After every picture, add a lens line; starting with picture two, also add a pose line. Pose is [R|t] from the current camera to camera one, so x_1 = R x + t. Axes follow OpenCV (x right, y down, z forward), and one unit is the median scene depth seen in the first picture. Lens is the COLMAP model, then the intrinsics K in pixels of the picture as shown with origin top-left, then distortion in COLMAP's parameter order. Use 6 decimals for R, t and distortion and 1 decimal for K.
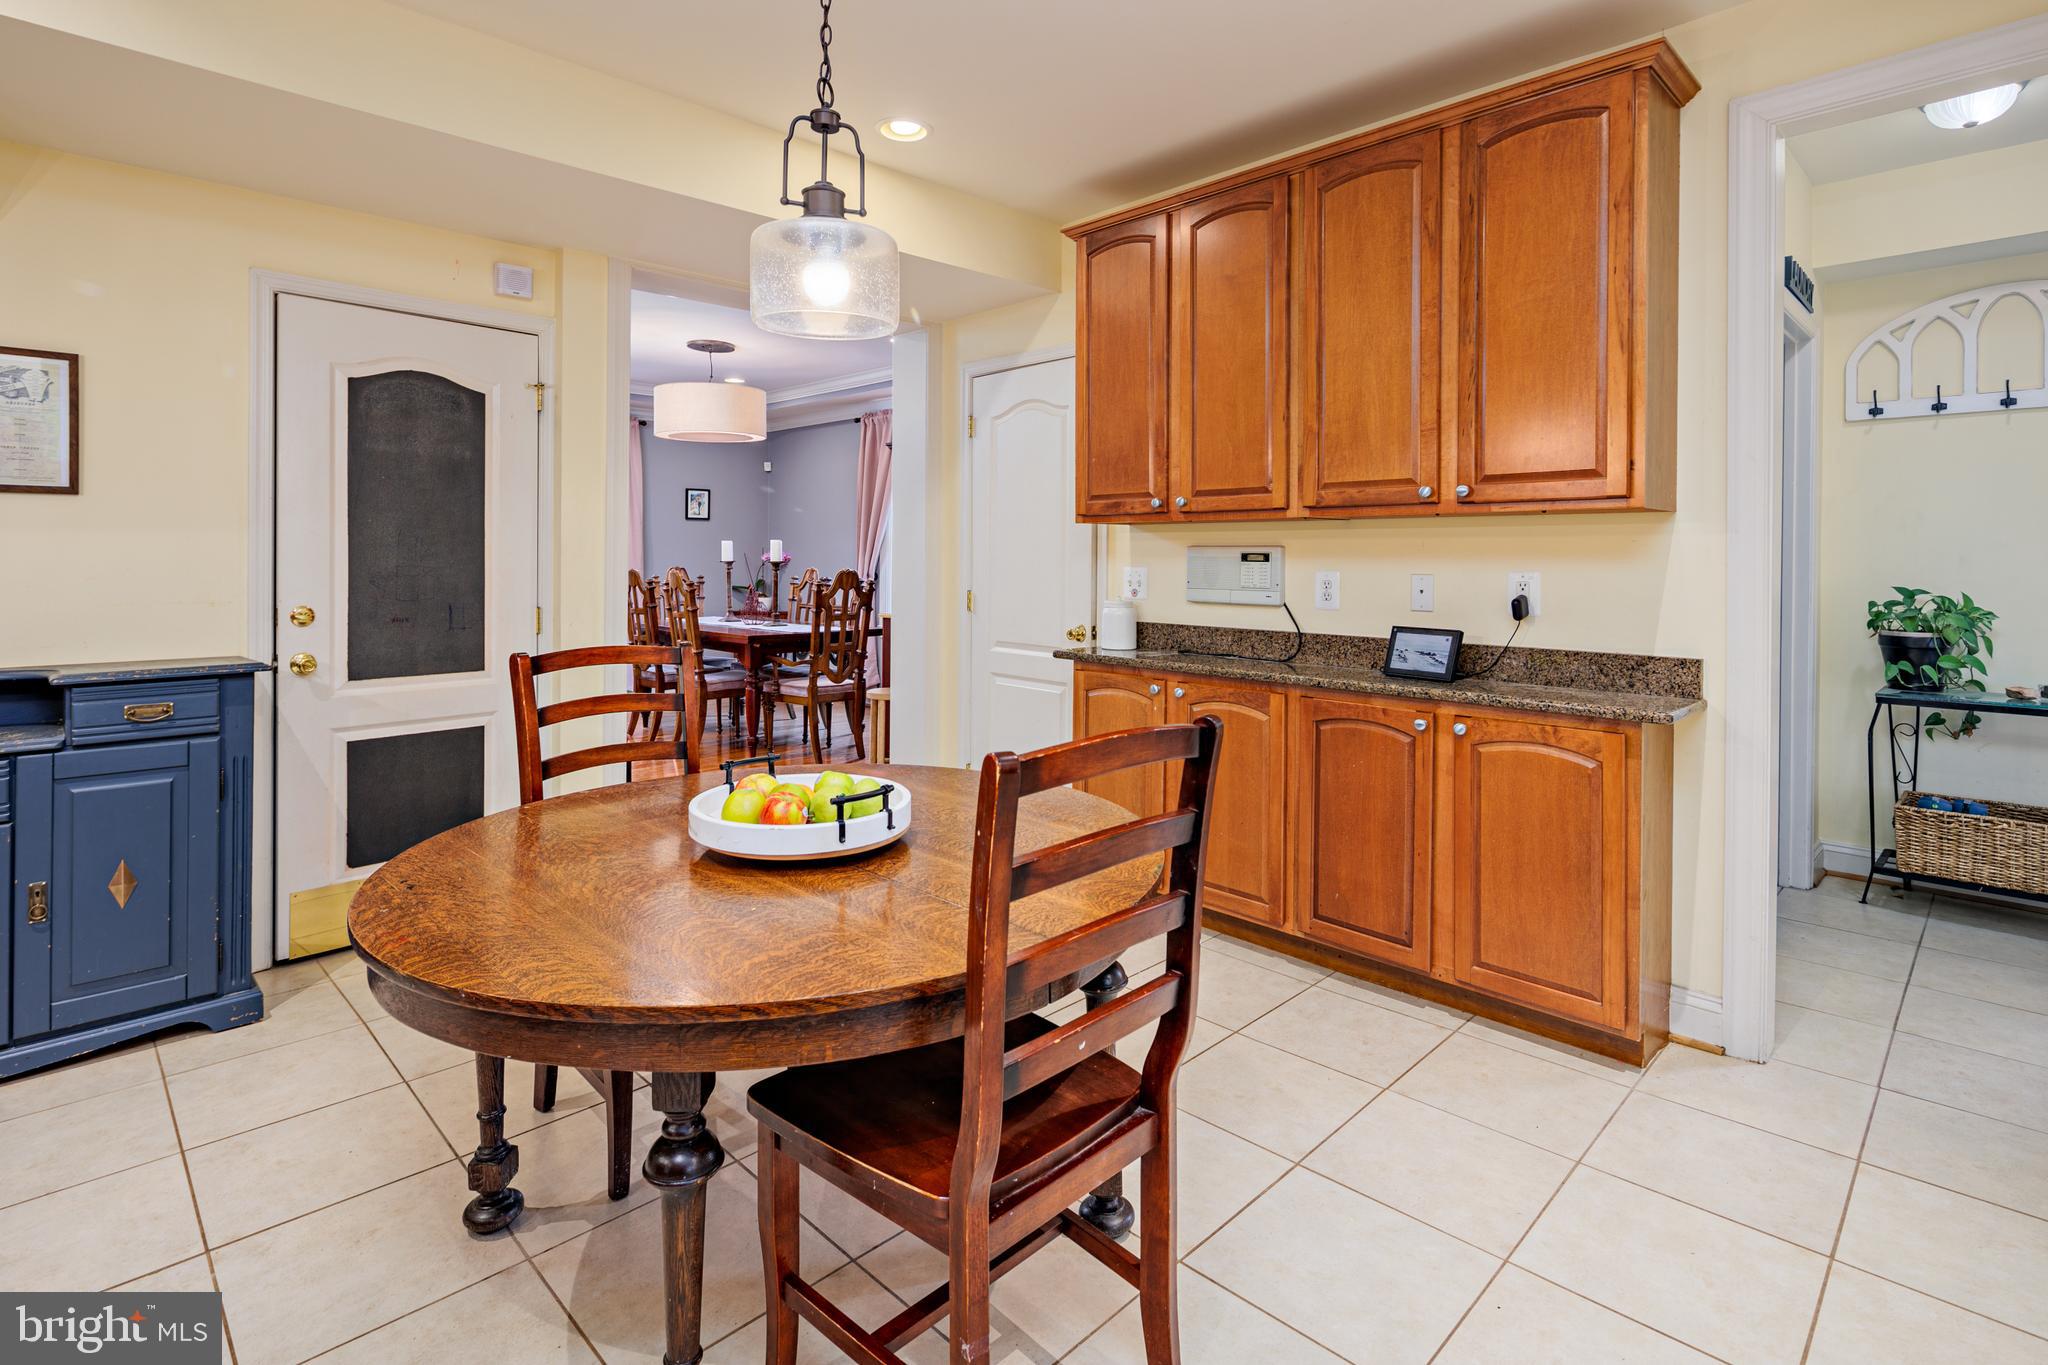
lens RADIAL K [[997.5, 0, 1011.4], [0, 997.5, 562.7], [0, 0, 1]] dist [0.000227, -0.002365]
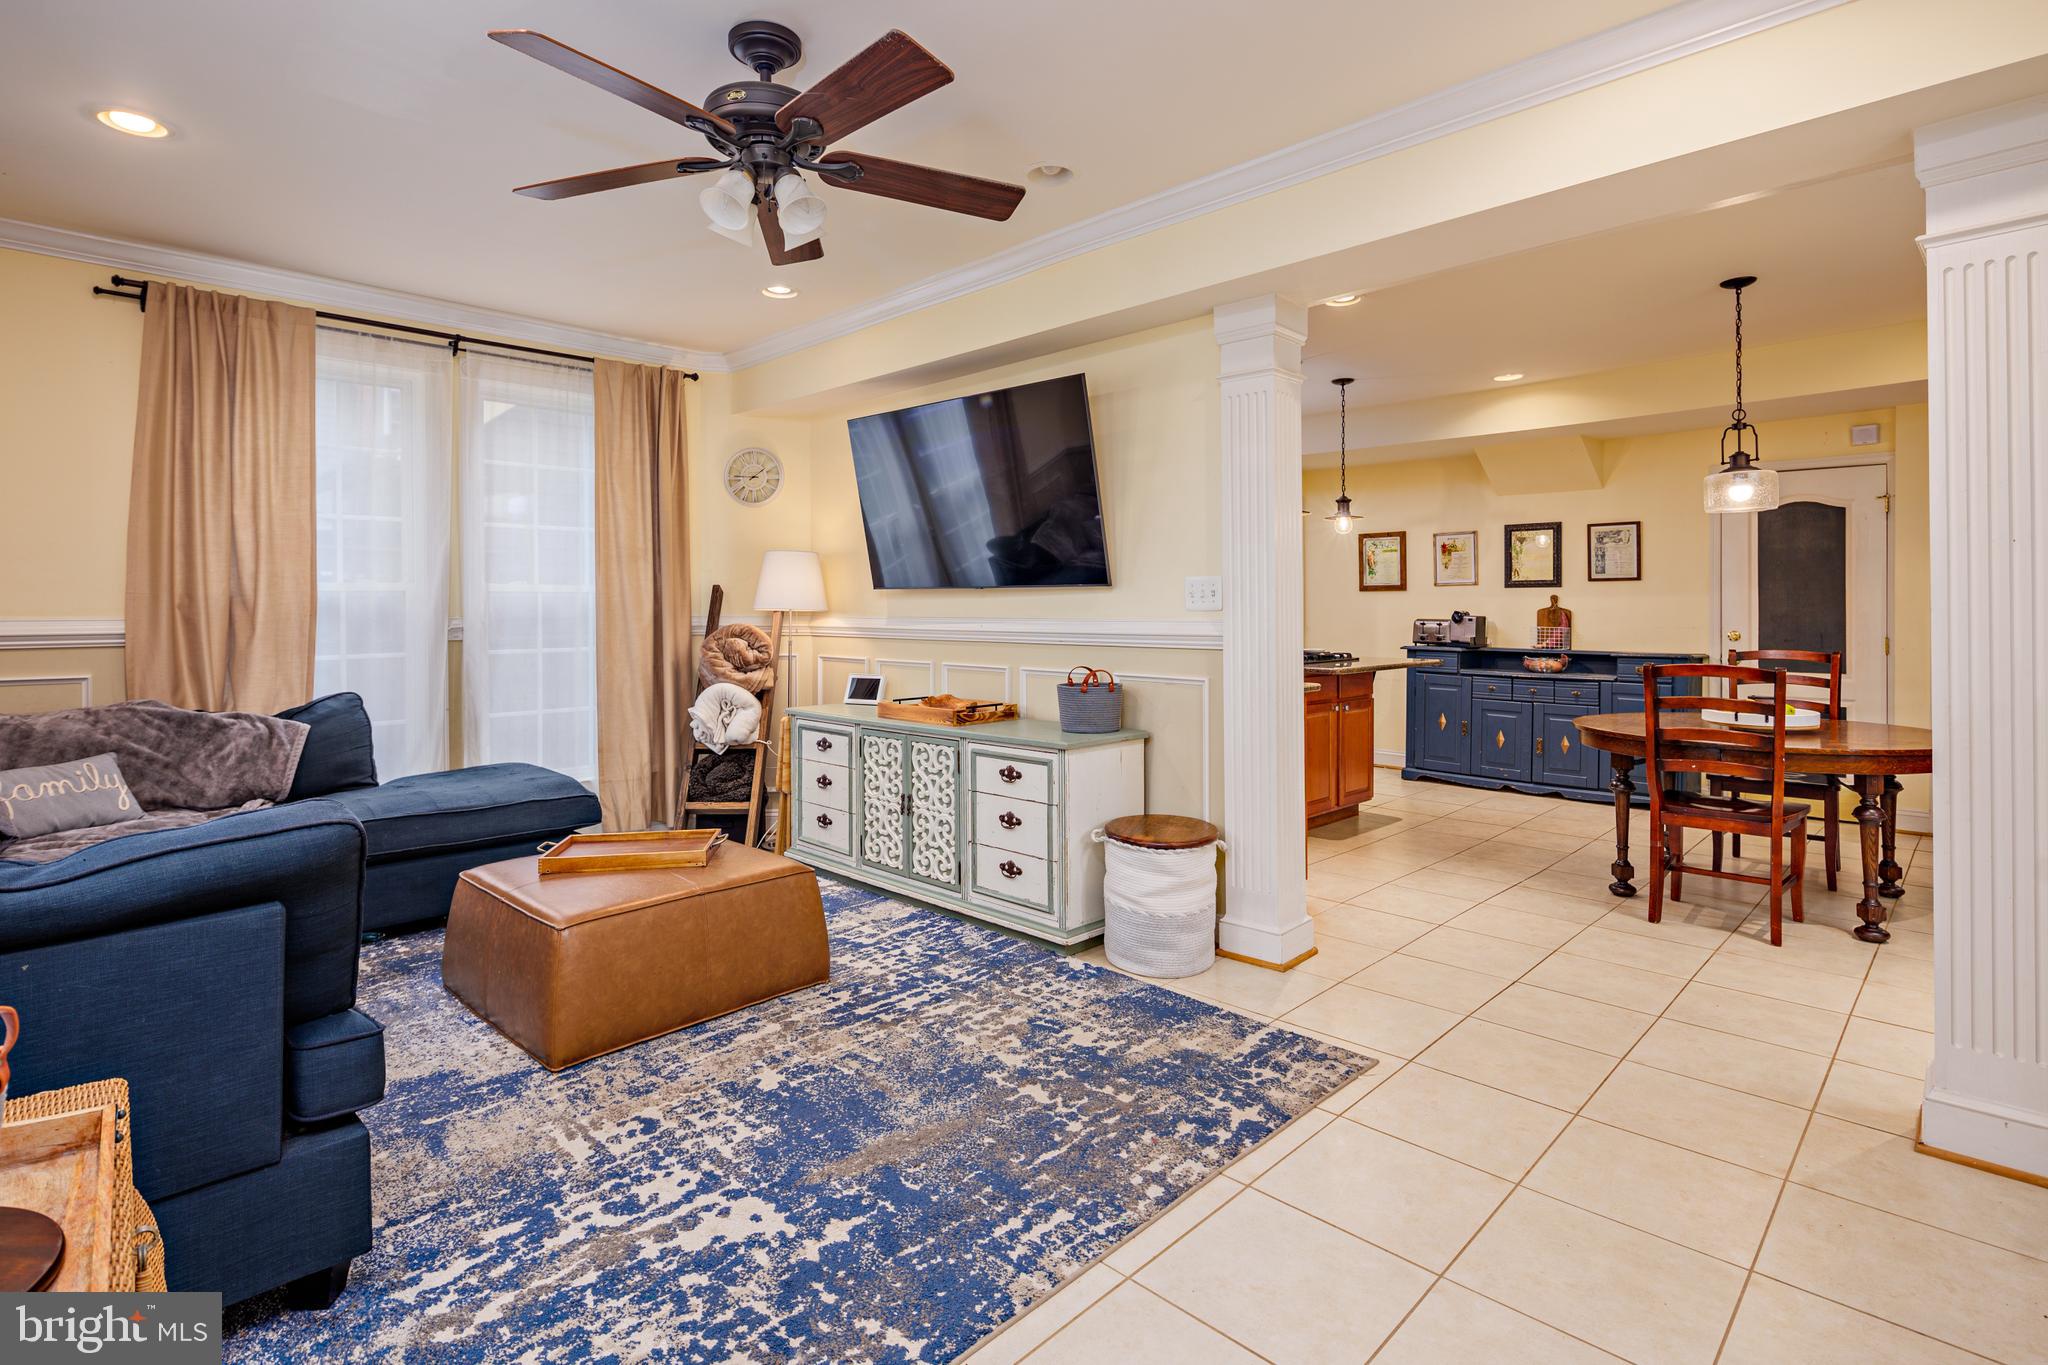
lens RADIAL K [[997.5, 0, 1014.9], [0, 997.5, 605.4], [0, 0, 1]] dist [0.000227, -0.002365]
pose [[0.000715, -0.004894, -0.999988, 1.212520], [-0.000178, 0.999988, -0.004894, 0.002545], [1.000000, 0.000181, 0.000714, -0.412551]]
